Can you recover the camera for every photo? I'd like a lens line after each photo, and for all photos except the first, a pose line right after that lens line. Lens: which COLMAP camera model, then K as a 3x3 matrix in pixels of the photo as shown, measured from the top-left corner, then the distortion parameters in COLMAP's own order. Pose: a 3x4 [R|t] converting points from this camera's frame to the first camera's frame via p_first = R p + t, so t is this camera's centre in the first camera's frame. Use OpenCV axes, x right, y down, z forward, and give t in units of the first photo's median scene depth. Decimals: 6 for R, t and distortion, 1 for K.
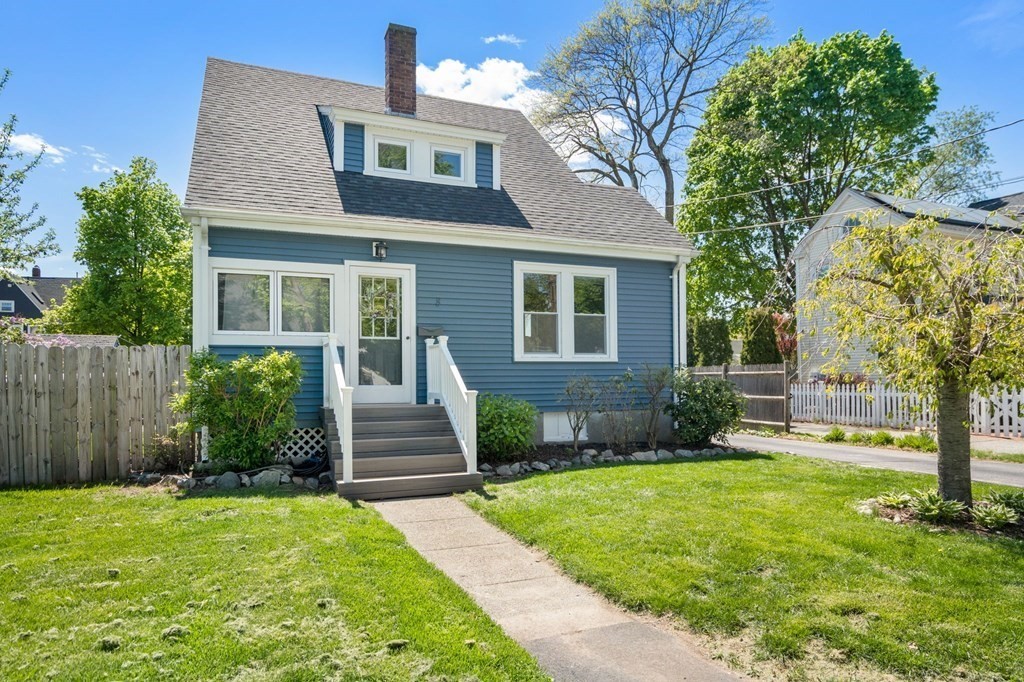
lens RADIAL K [[666.5, 0, 511.5], [0, 666.5, 377.2], [0, 0, 1]] dist [-0.001351, 0.001947]
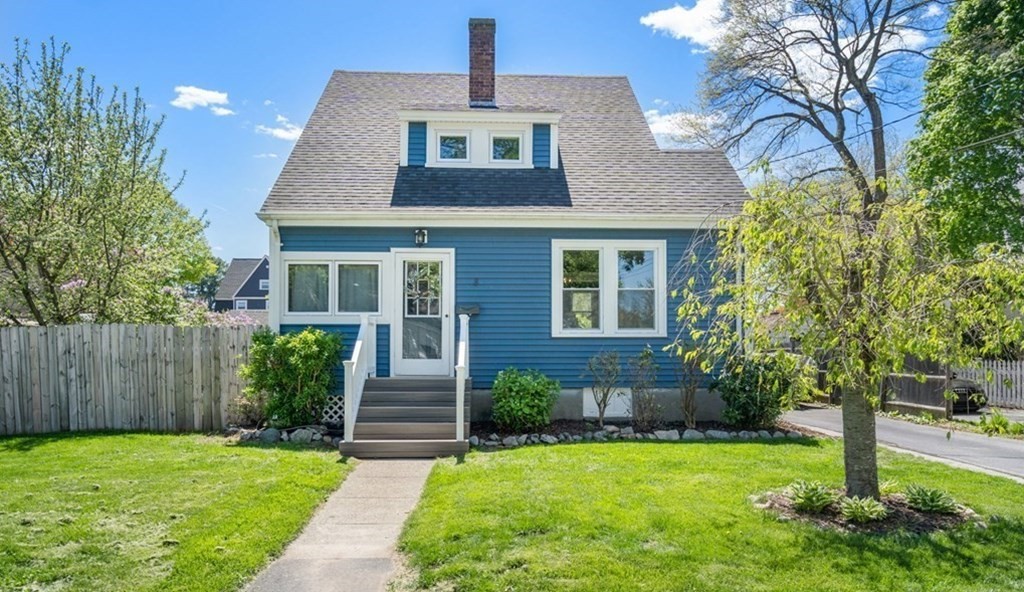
lens RADIAL K [[720.7, 0, 513.0], [0, 720.7, 344.4], [0, 0, 1]] dist [0.009520, 0.000575]
pose [[0.929895, 0.006340, -0.367771, 0.354310], [-0.006229, 0.999979, 0.001487, -0.013218], [0.367772, 0.000908, 0.929915, -0.056614]]
